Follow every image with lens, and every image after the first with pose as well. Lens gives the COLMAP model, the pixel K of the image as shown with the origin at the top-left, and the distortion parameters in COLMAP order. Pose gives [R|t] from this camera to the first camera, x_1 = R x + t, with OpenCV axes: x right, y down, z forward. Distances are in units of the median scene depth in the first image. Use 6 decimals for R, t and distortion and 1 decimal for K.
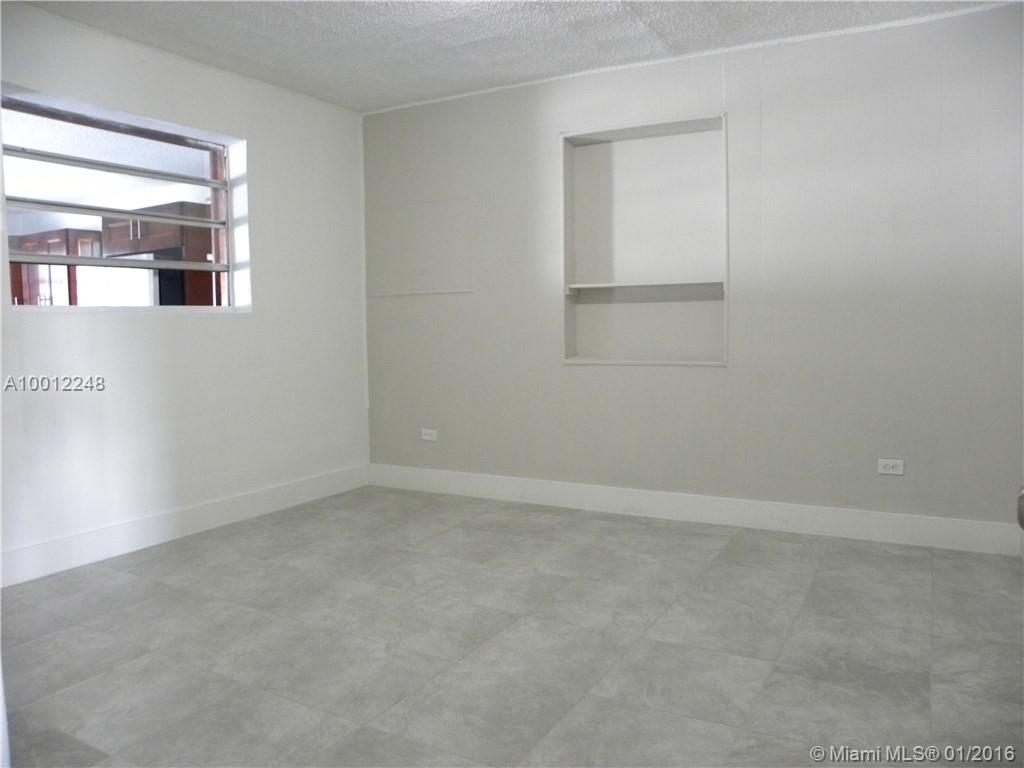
lens RADIAL K [[764.5, 0, 512.4], [0, 764.5, 387.9], [0, 0, 1]] dist [-0.150941, 0.080499]
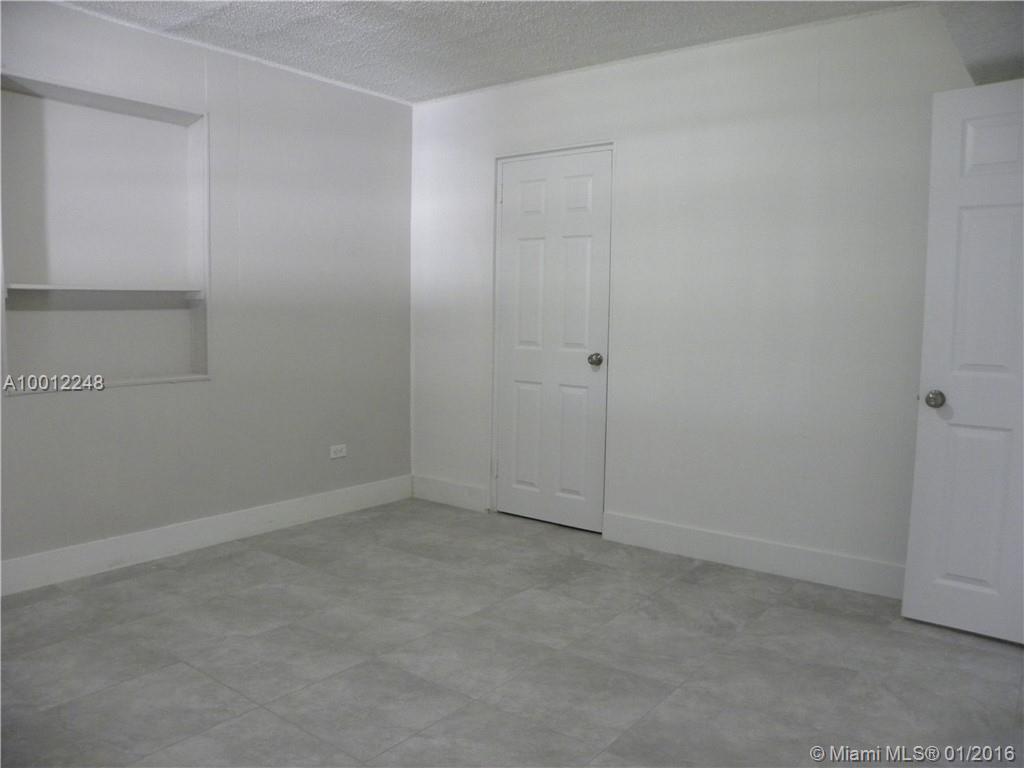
lens RADIAL K [[764.5, 0, 517.2], [0, 764.5, 386.8], [0, 0, 1]] dist [-0.150941, 0.080499]
pose [[0.147268, -0.080998, 0.985775, -0.735117], [0.074675, 0.994707, 0.070576, -0.070409], [-0.986274, 0.063219, 0.152537, 0.590090]]
